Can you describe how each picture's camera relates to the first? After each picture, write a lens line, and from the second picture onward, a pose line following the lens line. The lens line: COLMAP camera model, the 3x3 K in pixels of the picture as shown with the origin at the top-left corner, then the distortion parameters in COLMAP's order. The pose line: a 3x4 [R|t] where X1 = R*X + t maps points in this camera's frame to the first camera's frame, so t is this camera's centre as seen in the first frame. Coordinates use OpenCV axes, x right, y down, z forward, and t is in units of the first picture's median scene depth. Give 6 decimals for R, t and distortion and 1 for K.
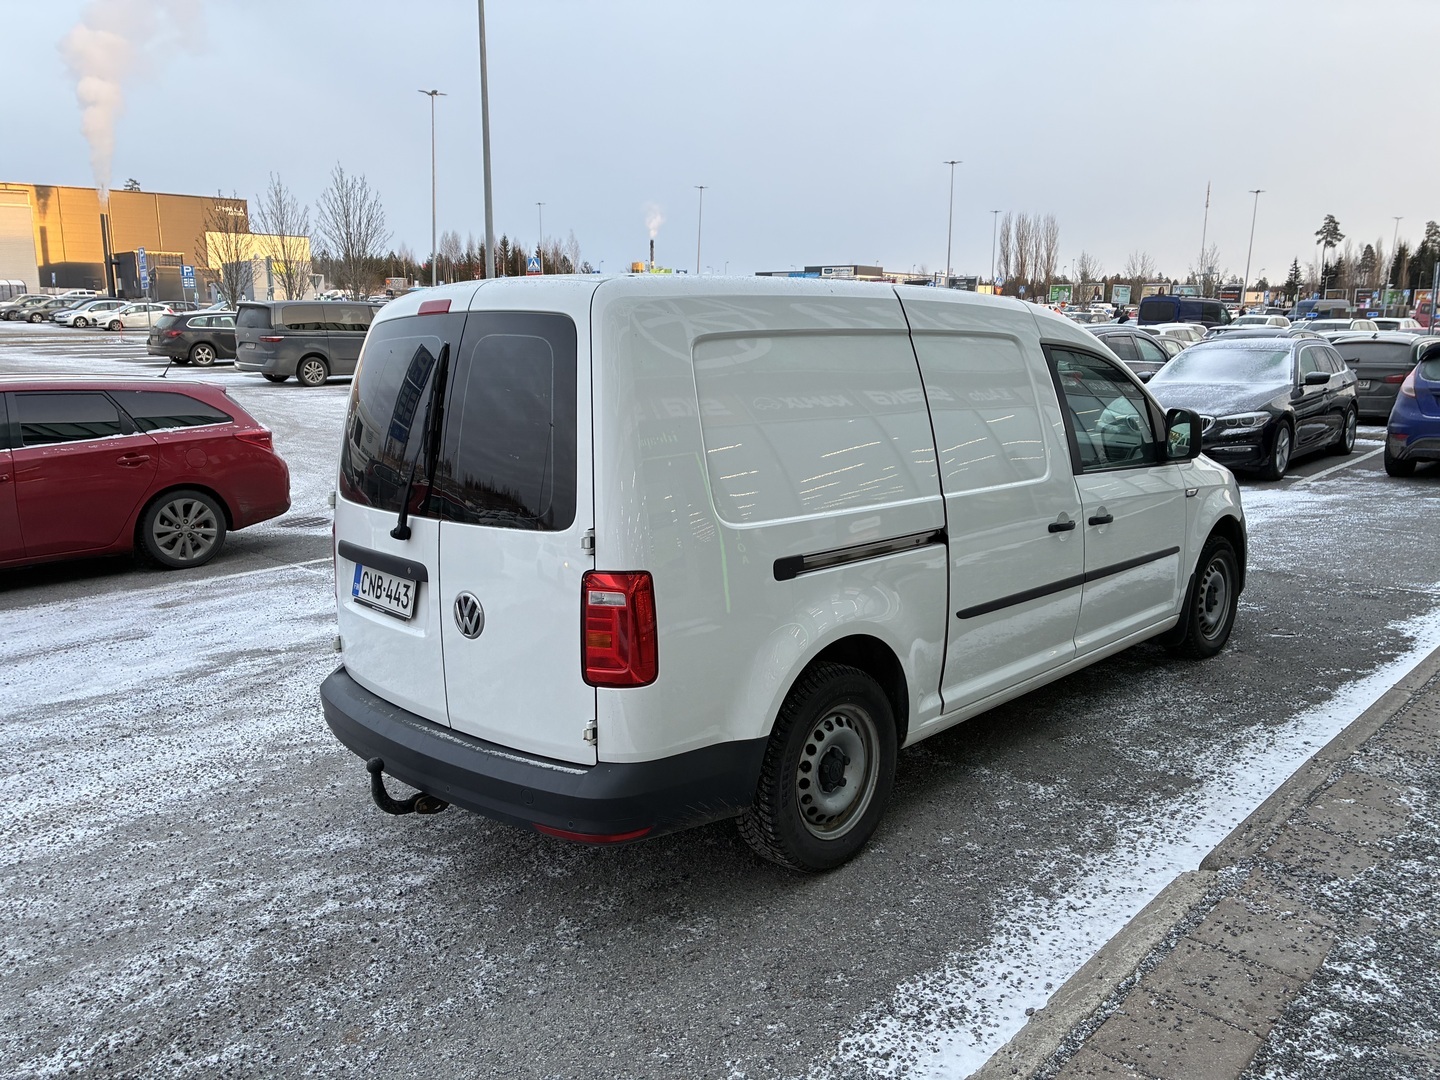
lens RADIAL K [[1080.3, 0, 720.0], [0, 1080.3, 540.0], [0, 0, 1]] dist [0.008315, 0.006080]
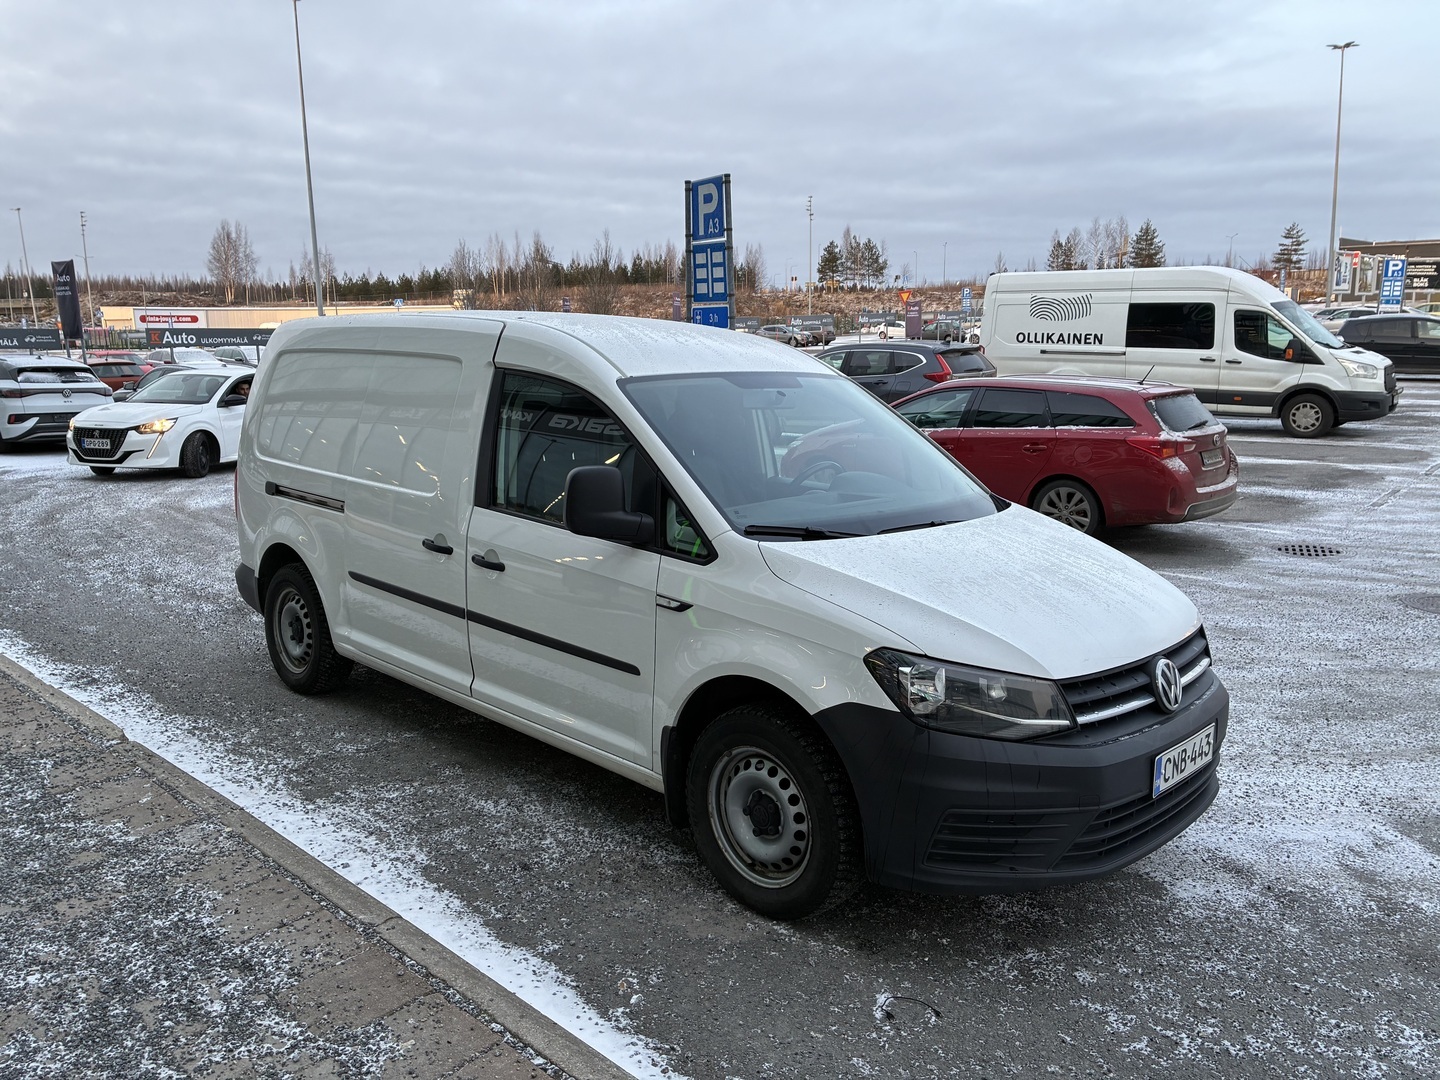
lens RADIAL K [[1080.3, 0, 720.0], [0, 1080.3, 540.0], [0, 0, 1]] dist [0.008315, 0.006080]
pose [[0.018265, 0.188625, -0.981879, 1.247854], [-0.189950, 0.964812, 0.181813, -0.240592], [0.981624, 0.183187, 0.053452, 1.141784]]
